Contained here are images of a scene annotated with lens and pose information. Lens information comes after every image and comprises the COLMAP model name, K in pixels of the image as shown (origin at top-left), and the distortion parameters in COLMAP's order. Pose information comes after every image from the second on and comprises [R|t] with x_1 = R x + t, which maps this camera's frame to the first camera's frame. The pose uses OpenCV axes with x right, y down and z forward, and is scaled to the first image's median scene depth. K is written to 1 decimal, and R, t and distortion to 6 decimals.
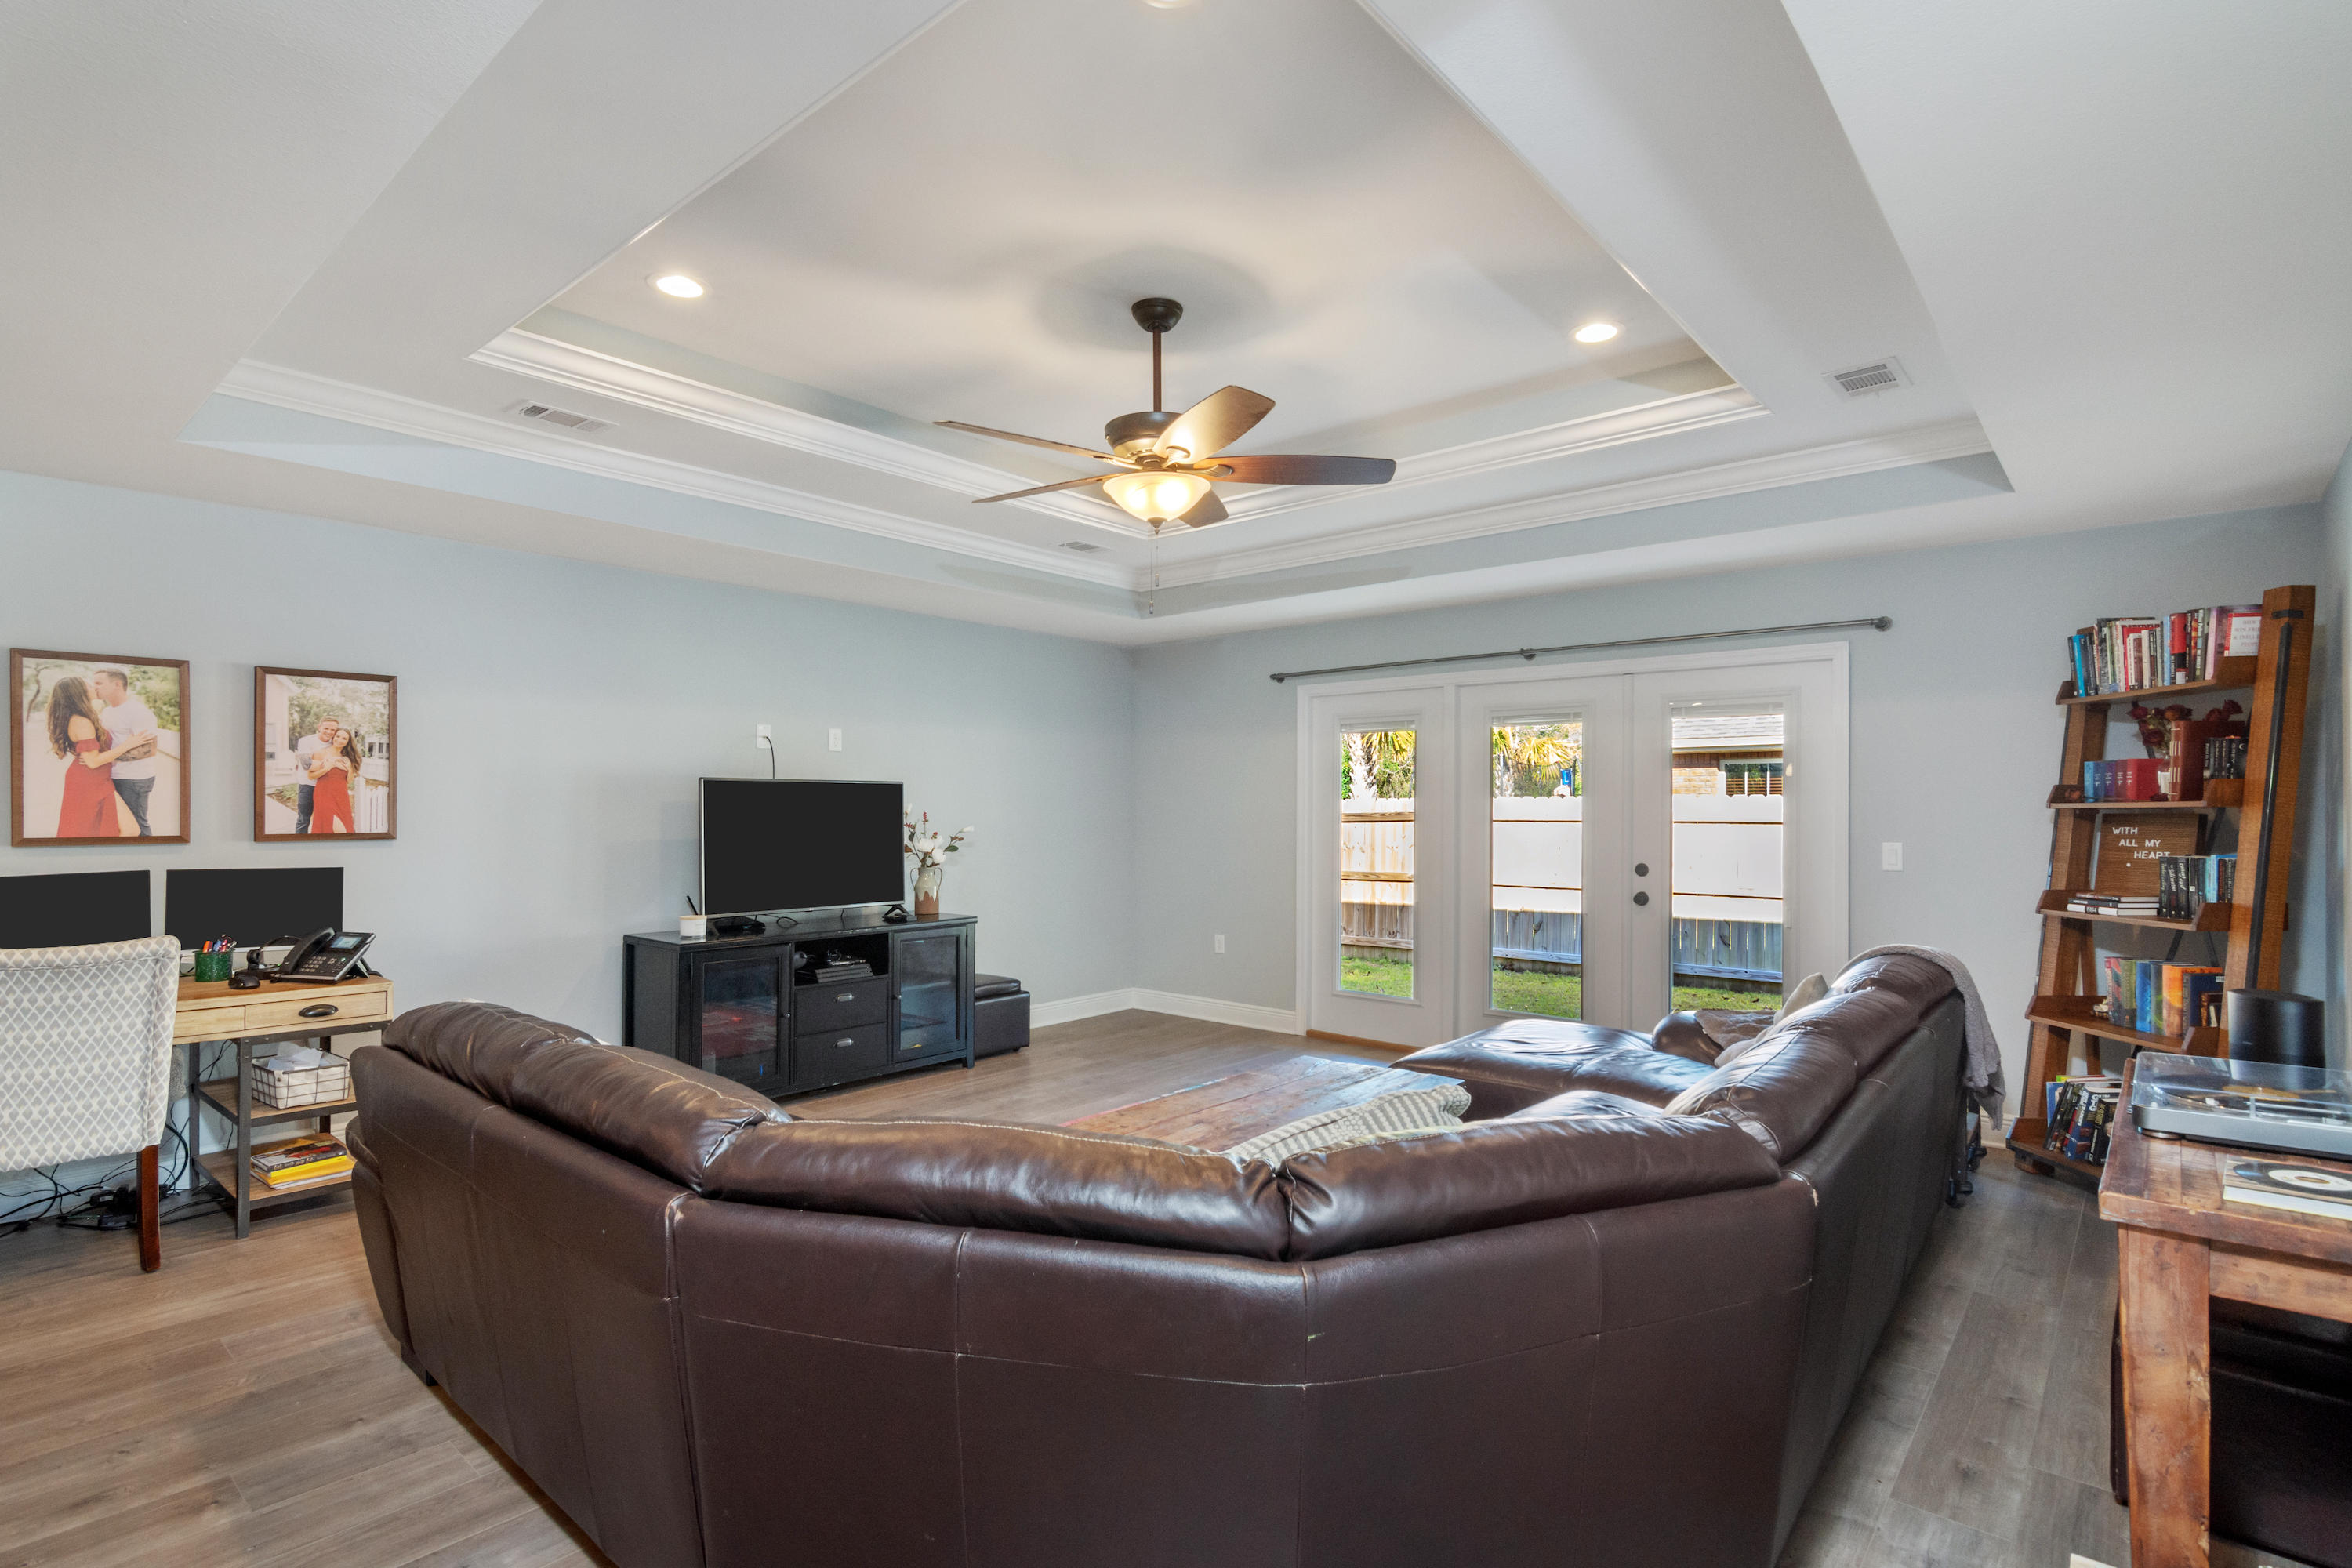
lens RADIAL K [[1123.9, 0, 1155.9], [0, 1123.9, 805.8], [0, 0, 1]] dist [0.002869, 0.000761]
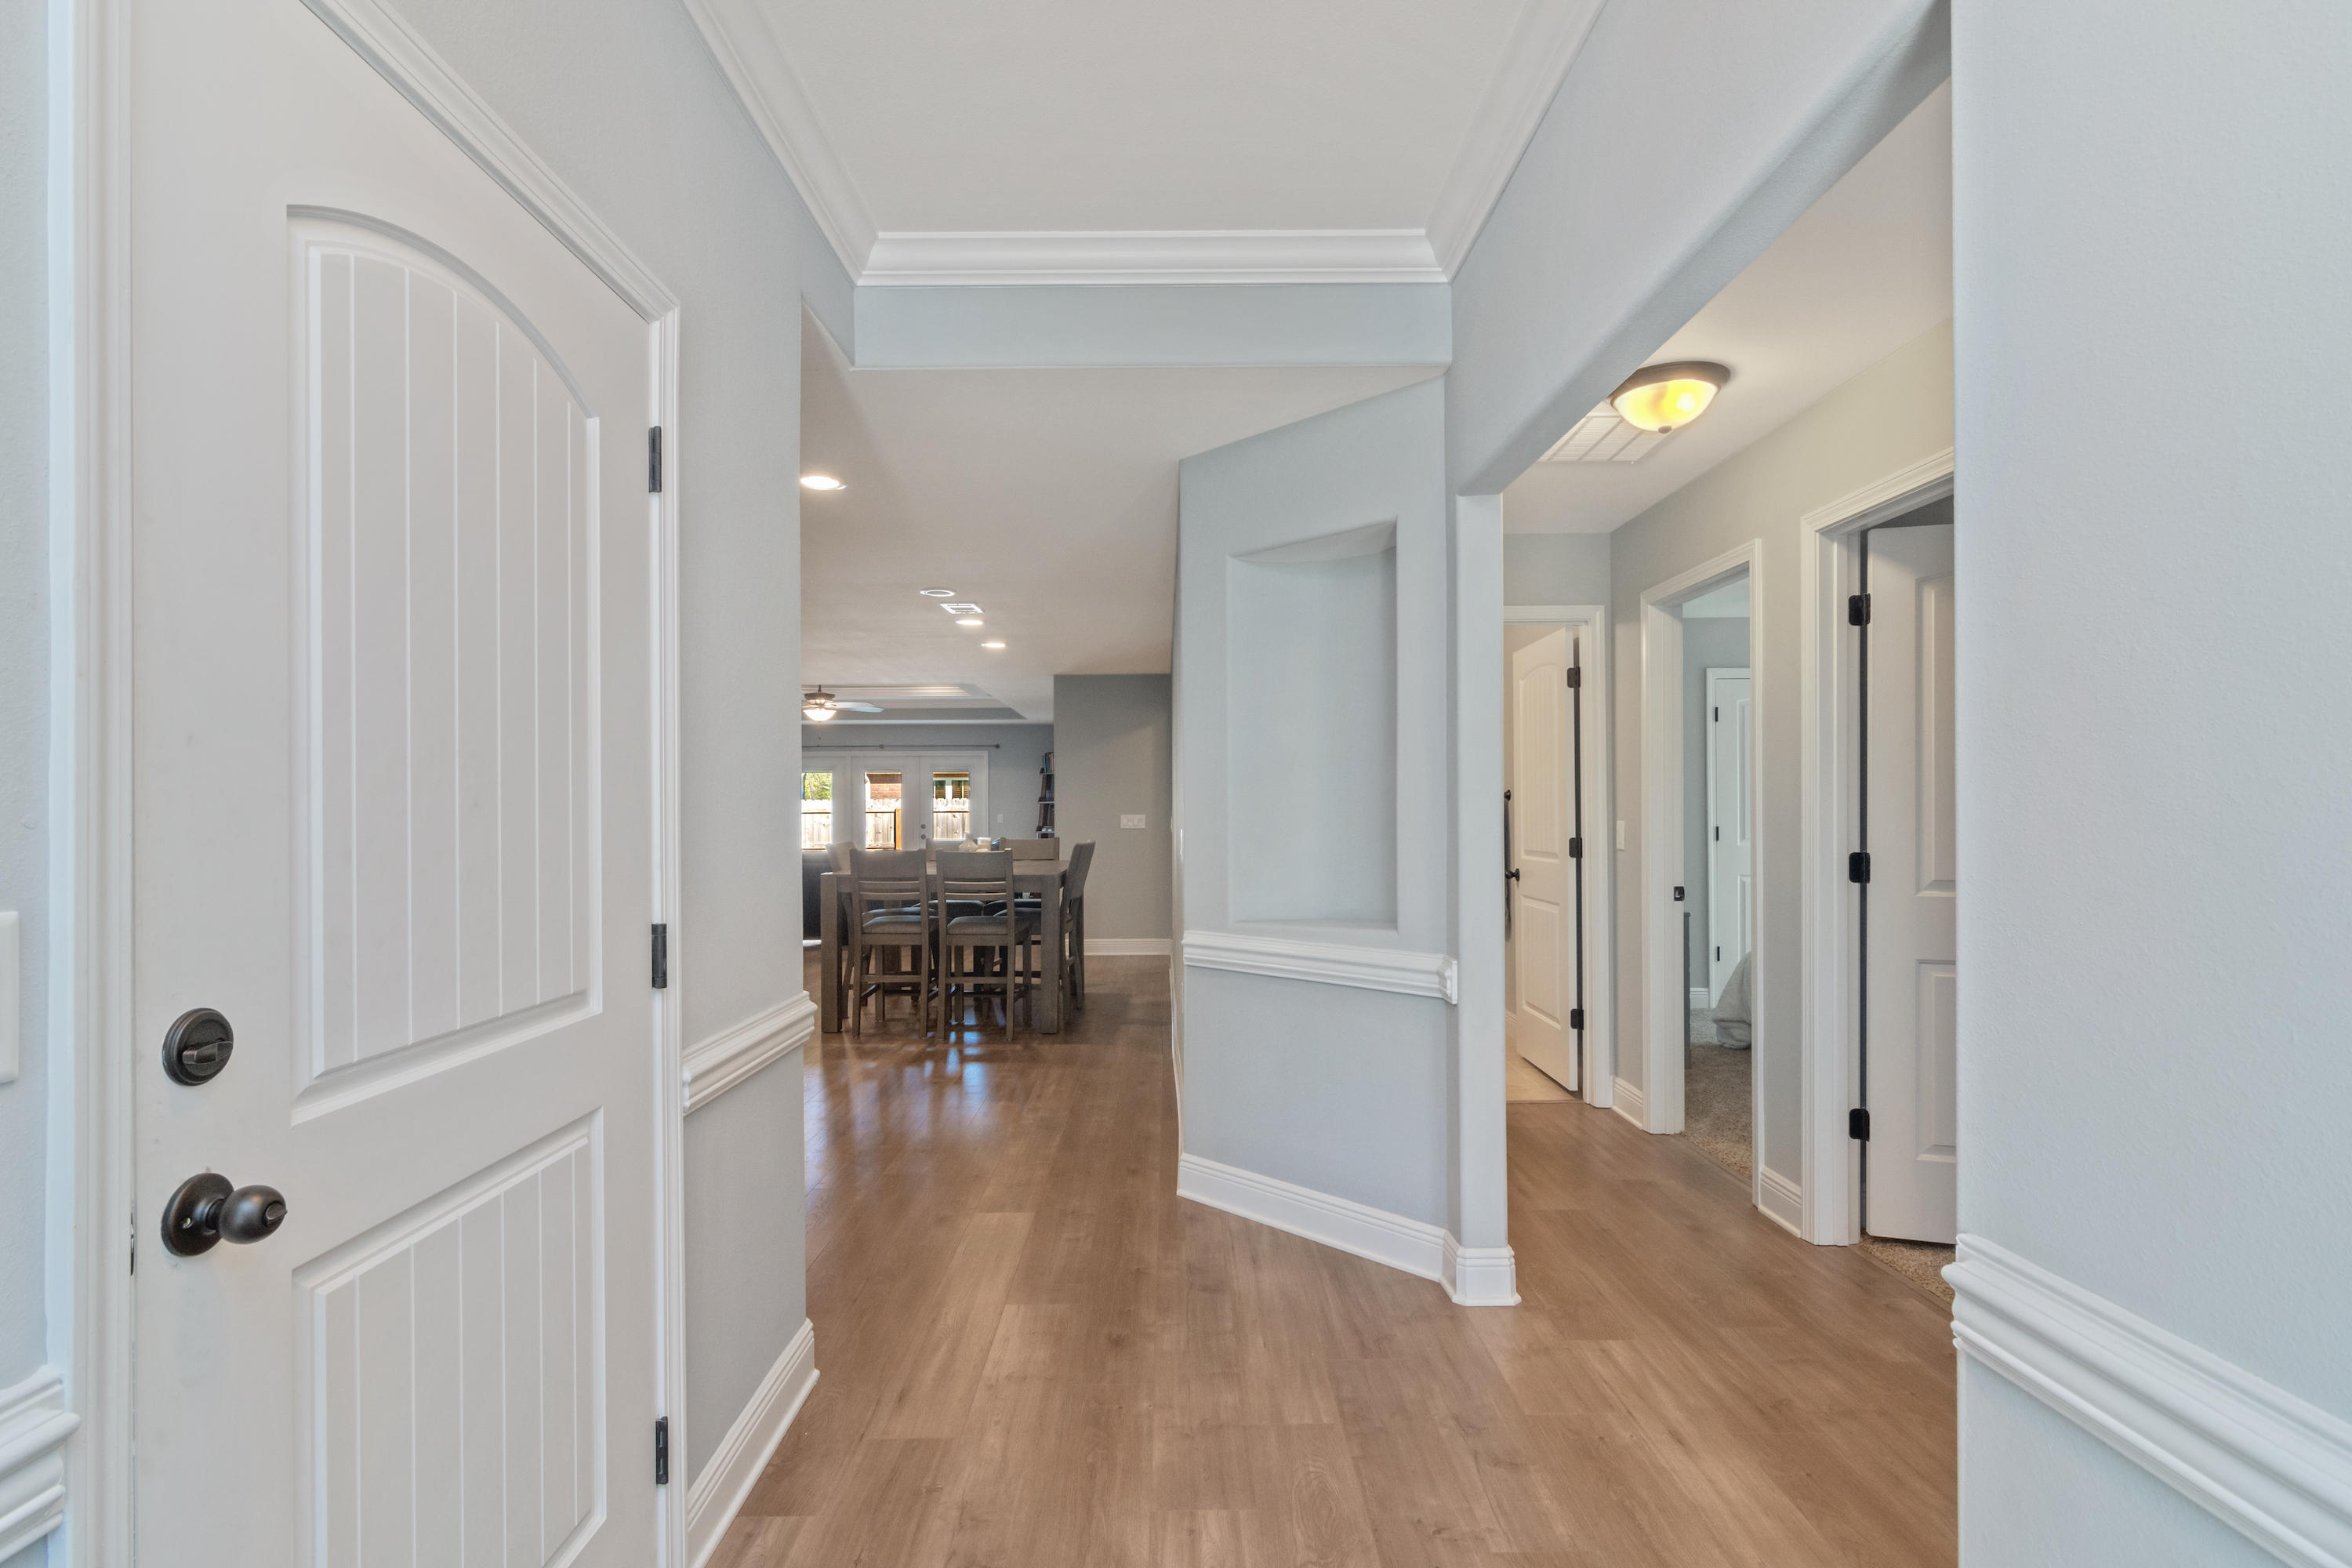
lens RADIAL K [[1123.9, 0, 1155.9], [0, 1123.9, 805.8], [0, 0, 1]] dist [0.002869, 0.000761]
pose [[0.741002, -0.012747, 0.671382, -1.341416], [0.012611, 0.999908, 0.005067, -0.004383], [-0.671384, 0.004712, 0.741094, -1.918552]]
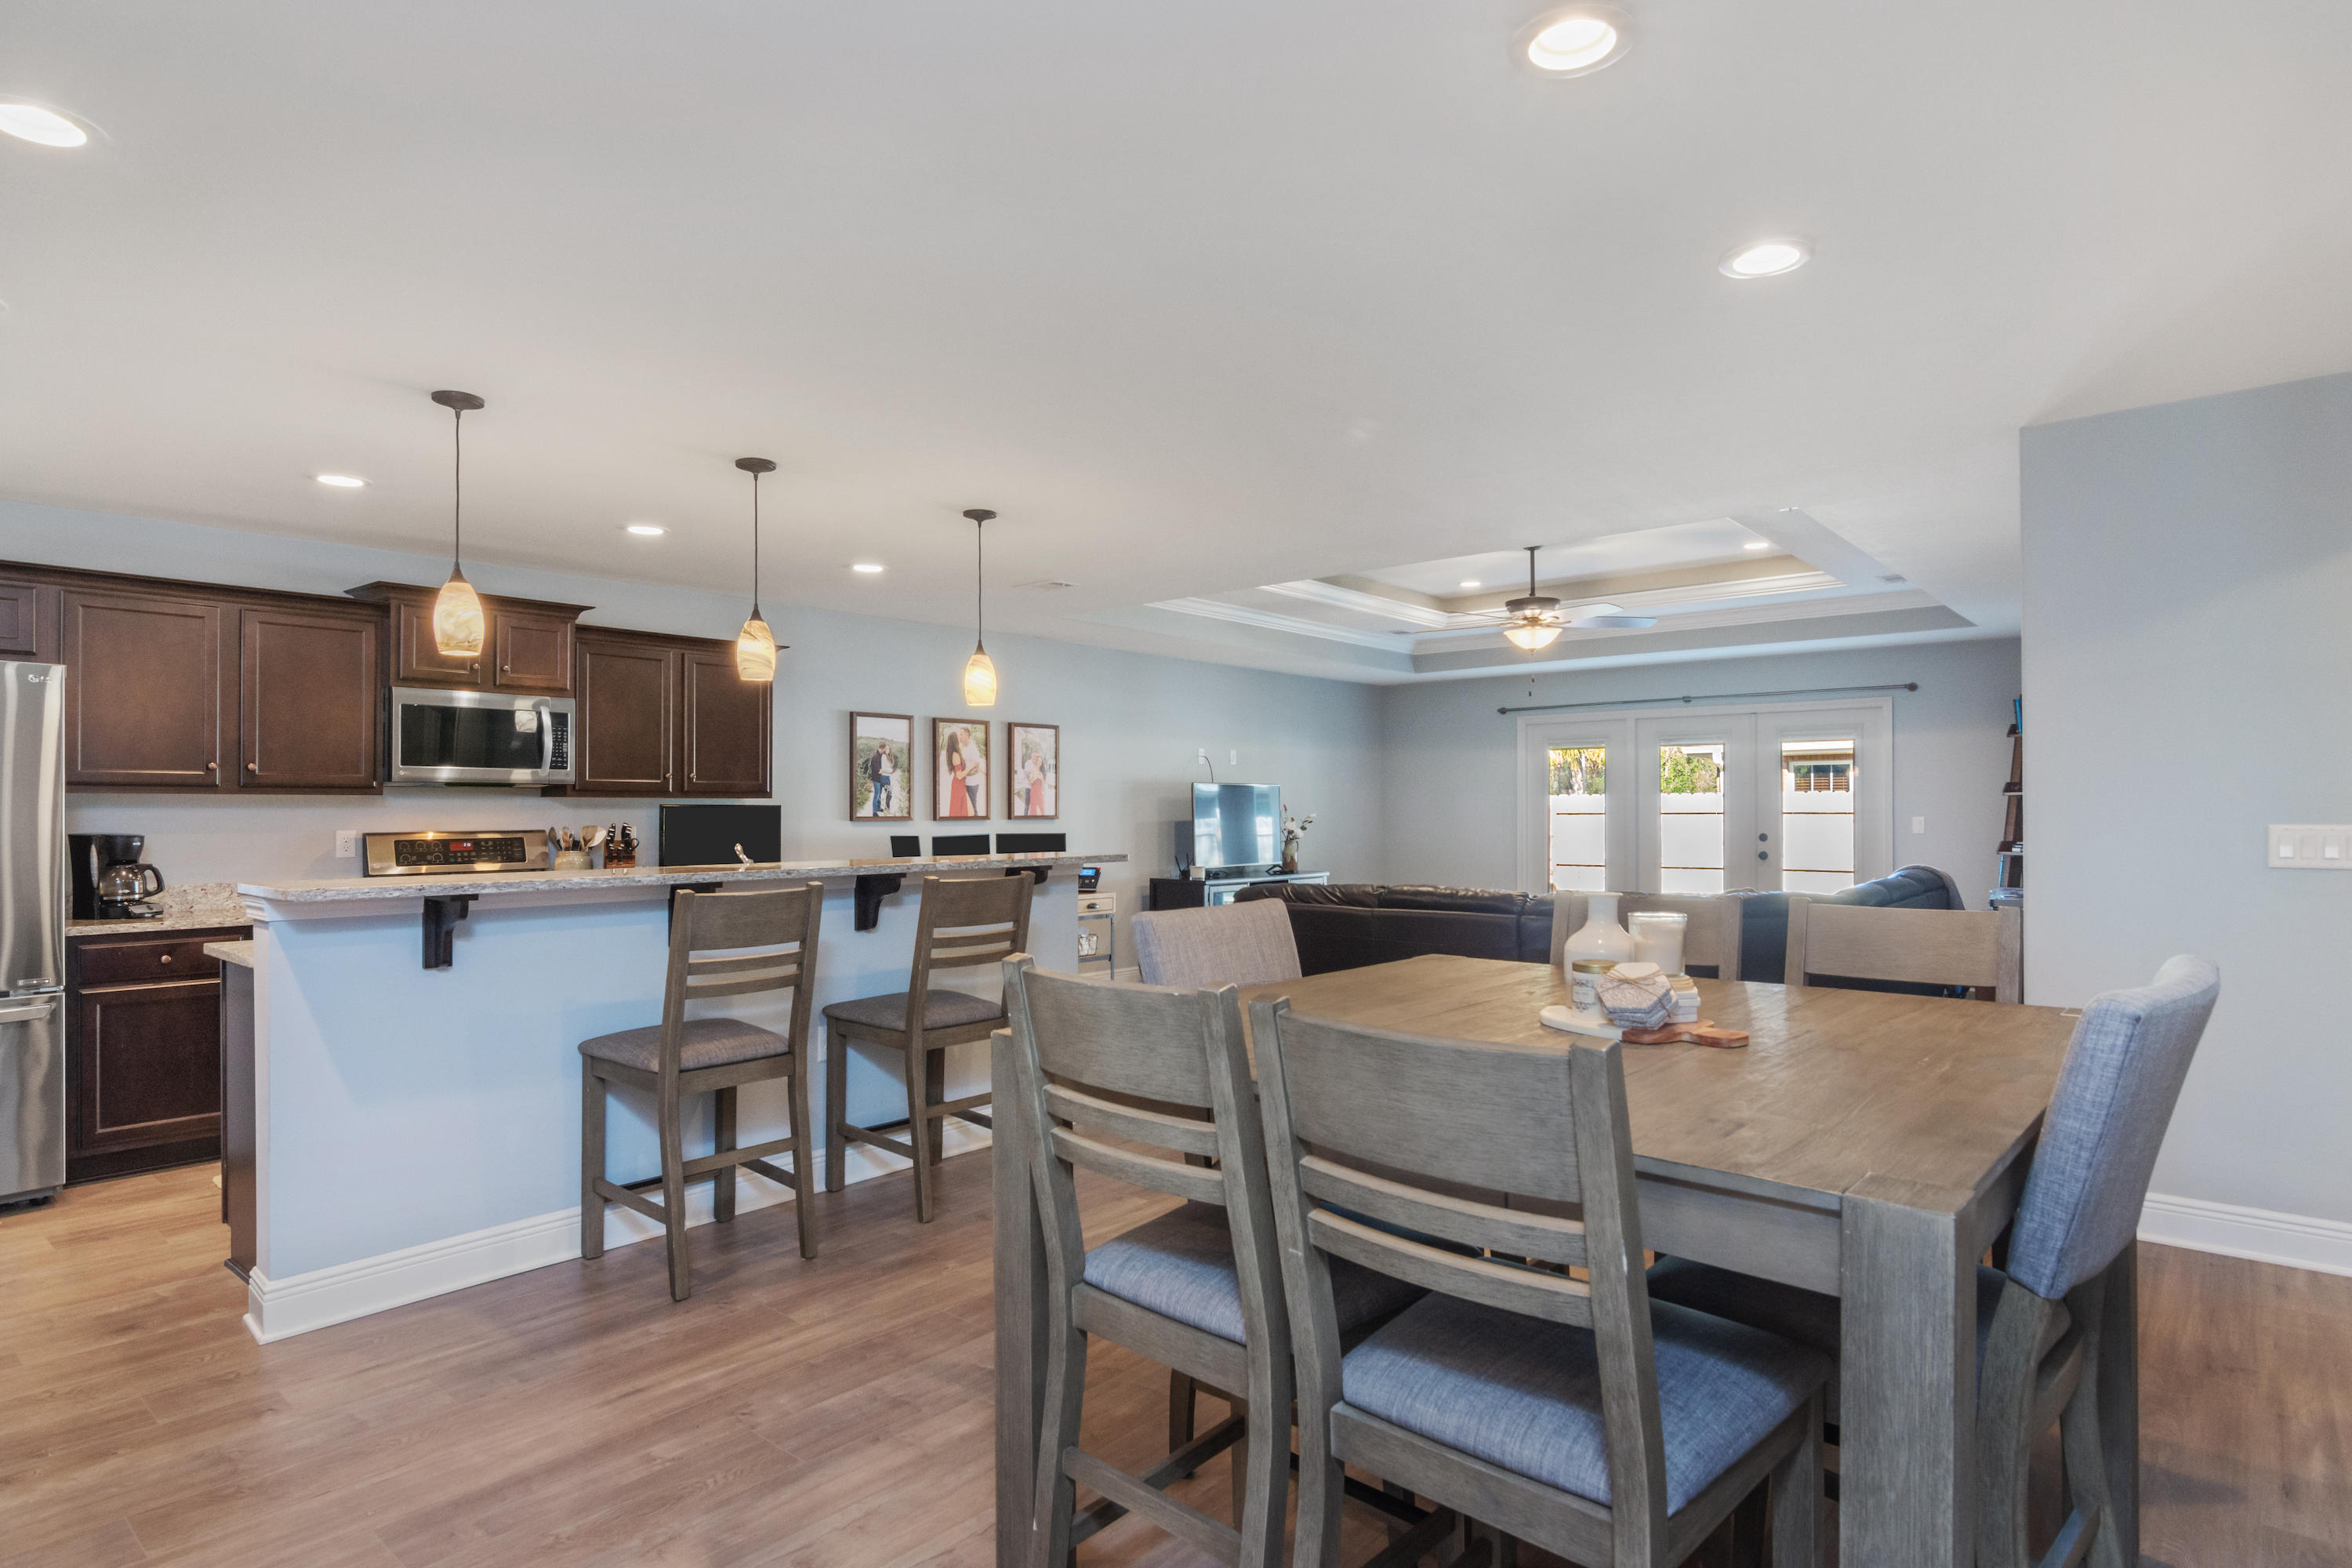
lens RADIAL K [[1182.1, 0, 1163.4], [0, 1182.1, 801.7], [0, 0, 1]] dist [-0.007218, -0.000321]
pose [[0.999984, -0.005533, -0.001008, -0.548882], [0.005528, 0.999976, -0.004194, 0.012120], [0.001031, 0.004188, 0.999991, -0.885748]]
